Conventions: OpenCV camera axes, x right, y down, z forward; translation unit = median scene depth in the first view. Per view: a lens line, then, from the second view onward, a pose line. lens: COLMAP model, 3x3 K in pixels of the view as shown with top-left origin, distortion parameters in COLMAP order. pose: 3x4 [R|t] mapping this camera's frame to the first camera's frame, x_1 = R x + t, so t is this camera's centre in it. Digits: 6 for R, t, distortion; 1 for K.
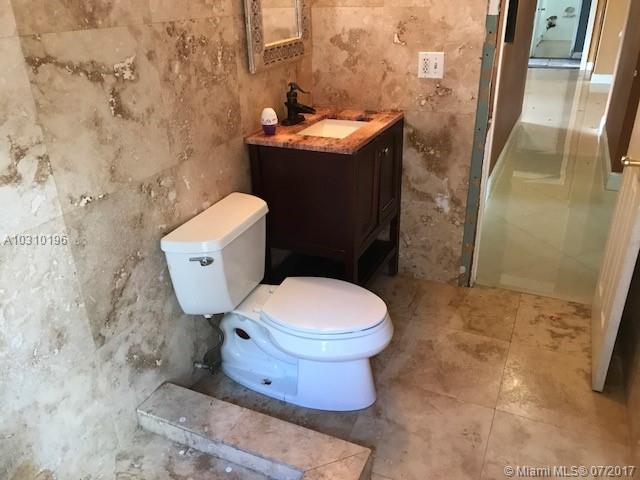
lens RADIAL K [[529.3, 0, 320.9], [0, 529.3, 238.0], [0, 0, 1]] dist [0.039158, -0.033943]
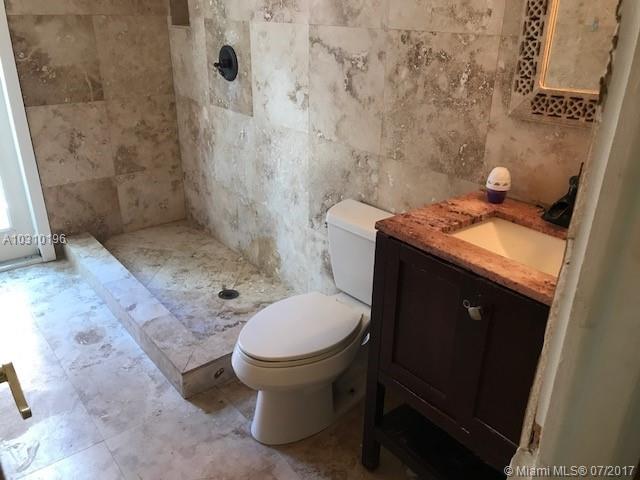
lens RADIAL K [[529.3, 0, 317.1], [0, 529.3, 241.1], [0, 0, 1]] dist [0.039158, -0.033943]
pose [[-0.448117, 0.377474, -0.810373, 0.684931], [-0.389707, 0.733336, 0.557088, -0.516027], [0.804562, 0.565449, -0.181516, 1.071013]]
